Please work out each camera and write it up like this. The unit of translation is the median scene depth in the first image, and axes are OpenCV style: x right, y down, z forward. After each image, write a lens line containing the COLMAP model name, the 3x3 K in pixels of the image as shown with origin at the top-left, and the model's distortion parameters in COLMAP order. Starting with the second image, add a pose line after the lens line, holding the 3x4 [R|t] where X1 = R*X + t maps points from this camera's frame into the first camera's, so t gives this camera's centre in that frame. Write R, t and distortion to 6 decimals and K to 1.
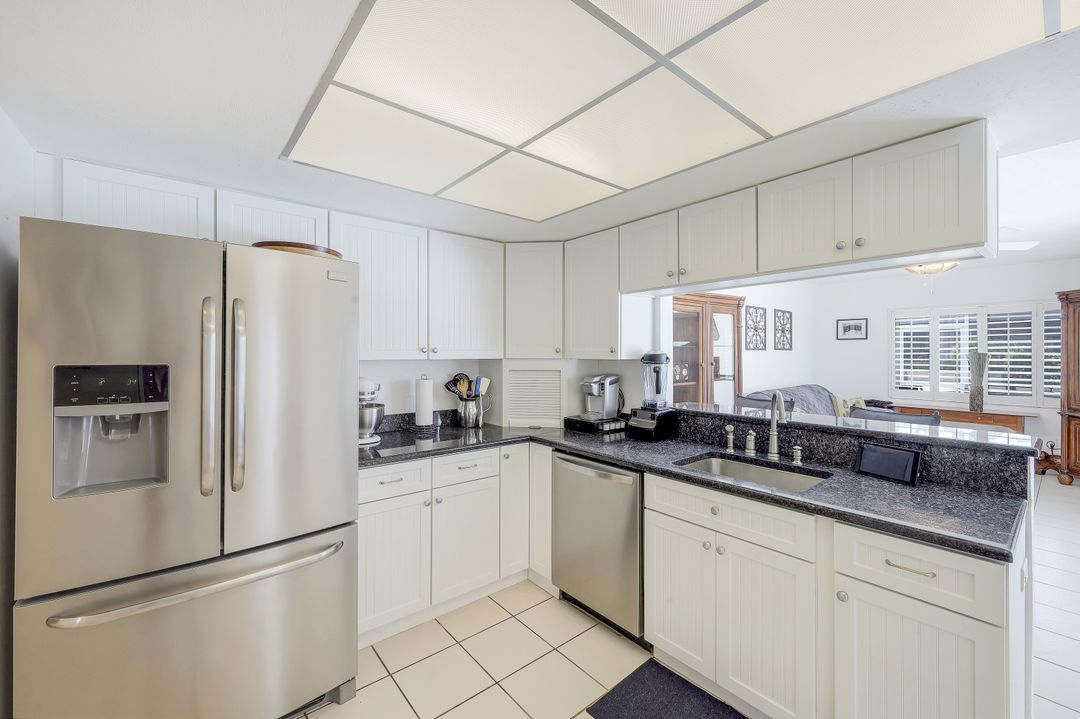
lens RADIAL K [[437.4, 0, 537.2], [0, 437.4, 353.8], [0, 0, 1]] dist [0.001404, -0.000393]
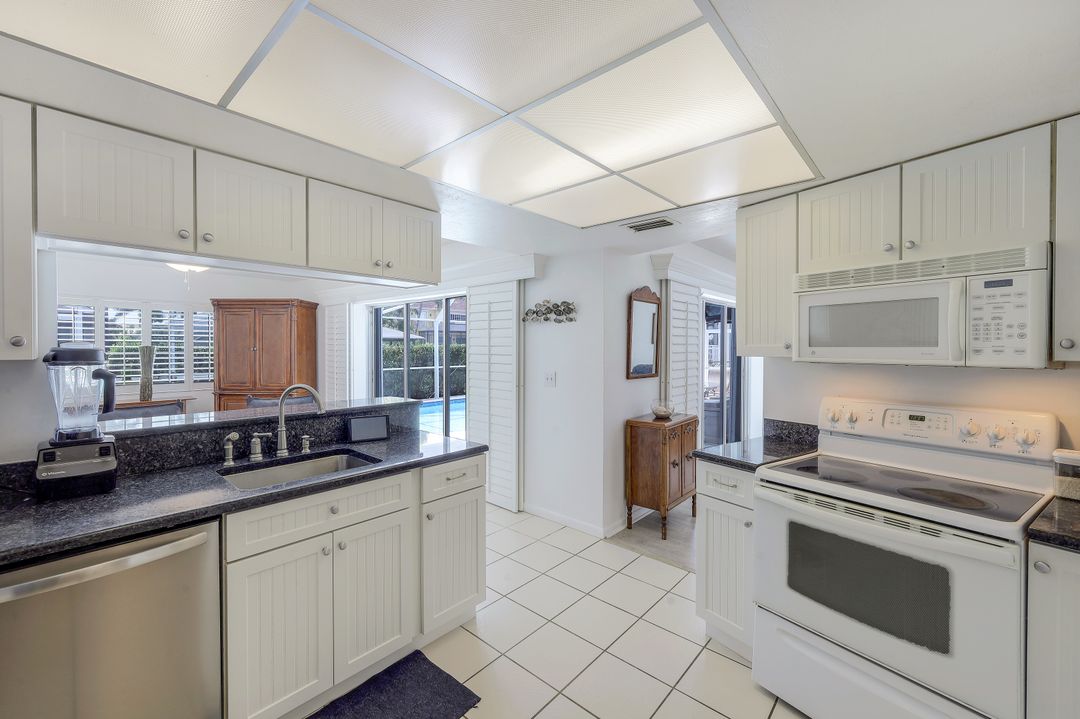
lens RADIAL K [[437.4, 0, 536.7], [0, 437.4, 352.7], [0, 0, 1]] dist [0.001404, -0.000393]
pose [[-0.151502, -0.013149, 0.988370, -0.202607], [-0.001594, 0.999913, 0.013058, -0.001317], [-0.988456, 0.000403, -0.151510, 0.231492]]
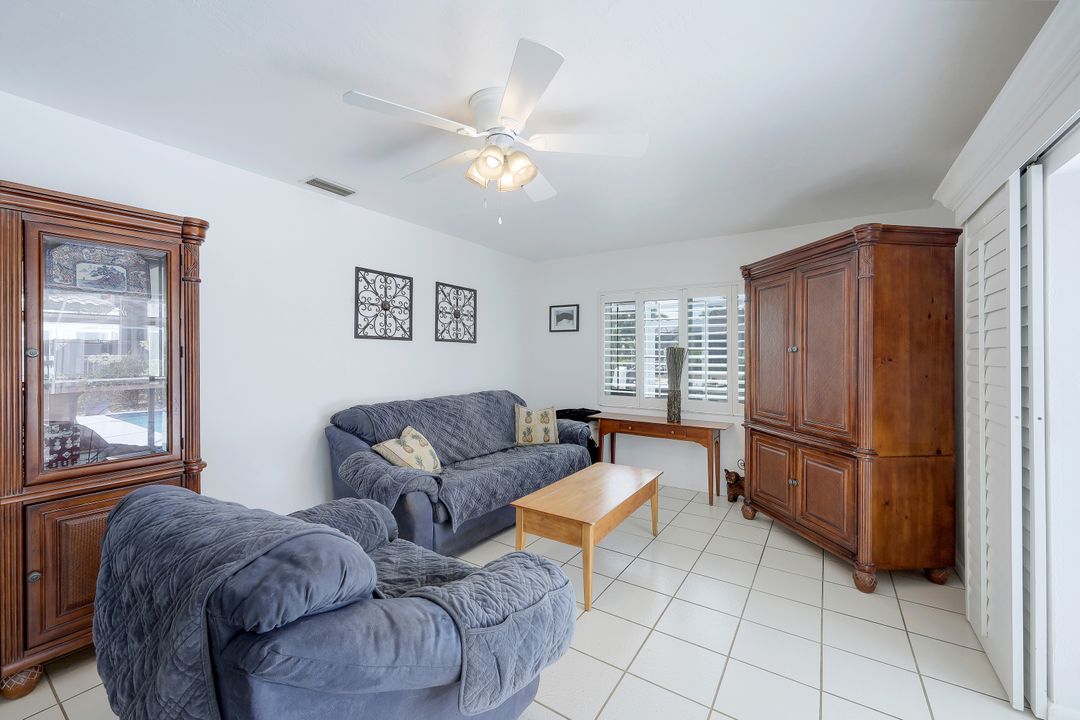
lens RADIAL K [[437.4, 0, 537.8], [0, 437.4, 352.6], [0, 0, 1]] dist [0.001404, -0.000393]
pose [[0.956661, 0.009808, 0.291039, 0.569546], [-0.006804, 0.999913, -0.011331, 0.018414], [-0.291125, 0.008859, 0.956644, 0.339117]]
